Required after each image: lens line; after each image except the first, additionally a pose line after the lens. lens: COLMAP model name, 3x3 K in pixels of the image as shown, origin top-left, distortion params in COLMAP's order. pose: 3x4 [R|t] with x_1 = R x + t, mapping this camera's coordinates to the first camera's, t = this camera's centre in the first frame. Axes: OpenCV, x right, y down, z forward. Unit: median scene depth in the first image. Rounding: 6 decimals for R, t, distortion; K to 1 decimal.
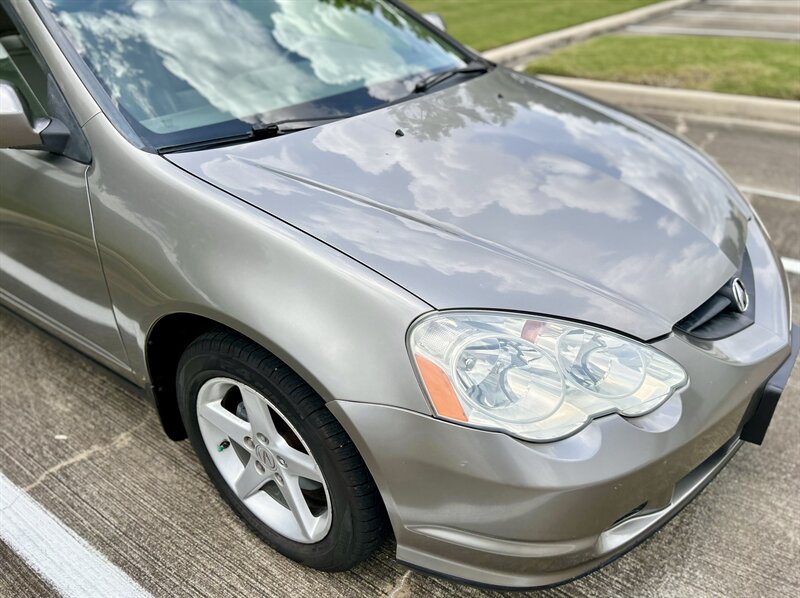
lens RADIAL K [[621.9, 0, 431.2], [0, 621.9, 302.0], [0, 0, 1]] dist [0.005380, -0.001923]
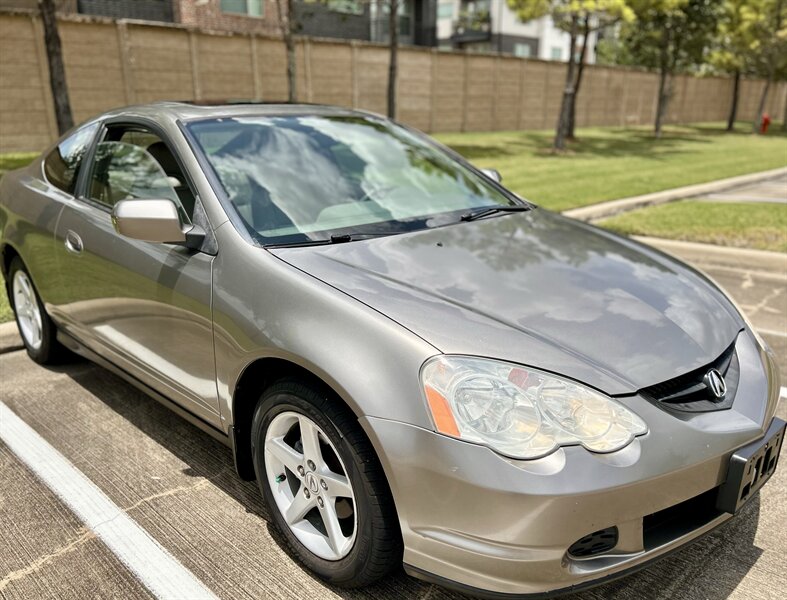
lens RADIAL K [[636.8, 0, 406.0], [0, 636.8, 325.1], [0, 0, 1]] dist [0.003163, 0.003574]
pose [[0.984641, 0.053737, -0.166113, 0.110511], [-0.087626, 0.975045, -0.203982, 0.173785], [0.151006, 0.215405, 0.964779, -0.263474]]
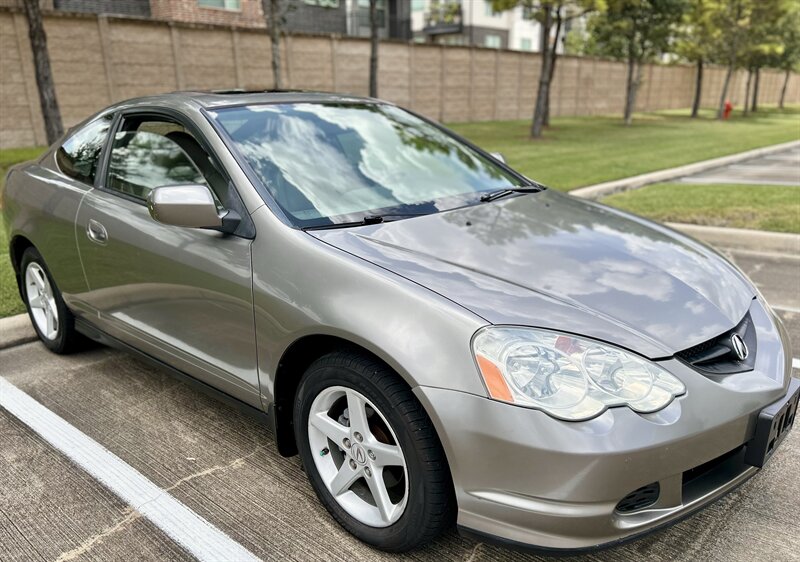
lens RADIAL K [[620.9, 0, 411.4], [0, 620.9, 318.9], [0, 0, 1]] dist [0.009858, -0.006562]
pose [[0.991518, 0.028632, -0.126778, 0.000962], [-0.053369, 0.979096, -0.196270, 0.208298], [0.118508, 0.201371, 0.972320, -0.293757]]
